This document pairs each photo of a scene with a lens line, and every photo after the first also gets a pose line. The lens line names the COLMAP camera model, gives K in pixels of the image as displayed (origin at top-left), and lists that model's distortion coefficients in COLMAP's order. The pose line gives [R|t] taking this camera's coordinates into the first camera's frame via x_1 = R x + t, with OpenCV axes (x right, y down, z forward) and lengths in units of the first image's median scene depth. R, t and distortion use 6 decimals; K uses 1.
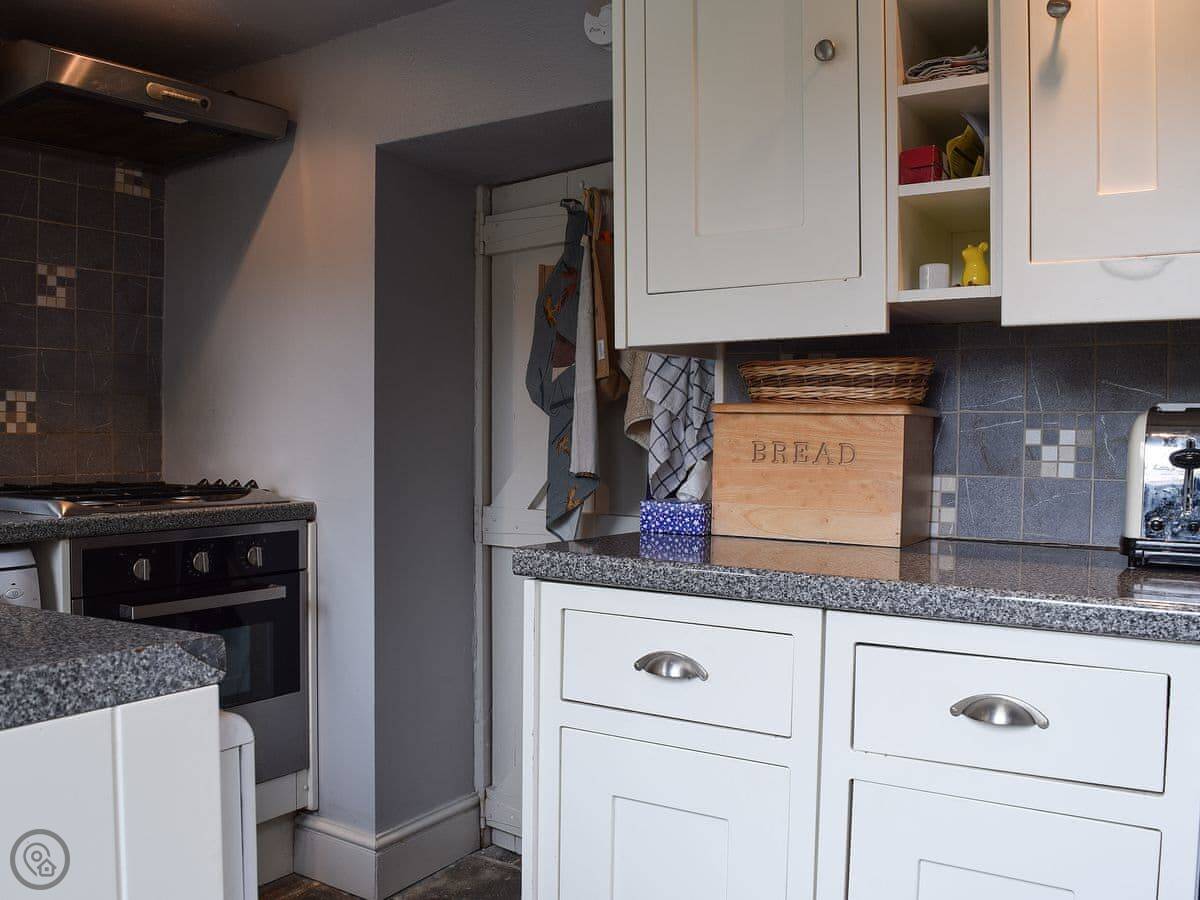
lens RADIAL K [[1086.7, 0, 598.3], [0, 1086.7, 453.9], [0, 0, 1]] dist [-0.011157, 0.039091]
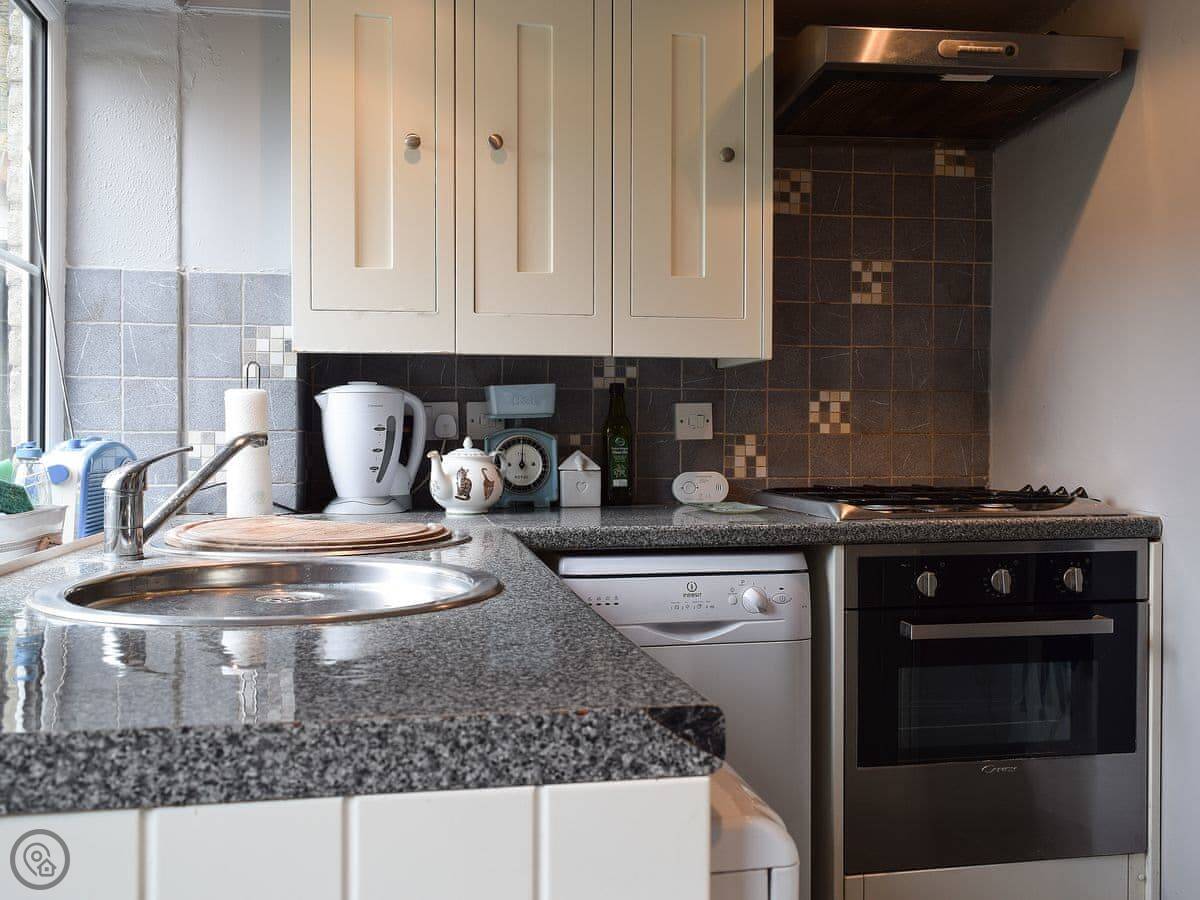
lens RADIAL K [[1086.7, 0, 597.8], [0, 1086.7, 441.6], [0, 0, 1]] dist [-0.011157, 0.039091]
pose [[0.689728, -0.005127, -0.724051, 0.036758], [-0.007329, 0.999874, -0.014062, 0.003691], [0.724032, 0.015006, 0.689604, 0.172714]]
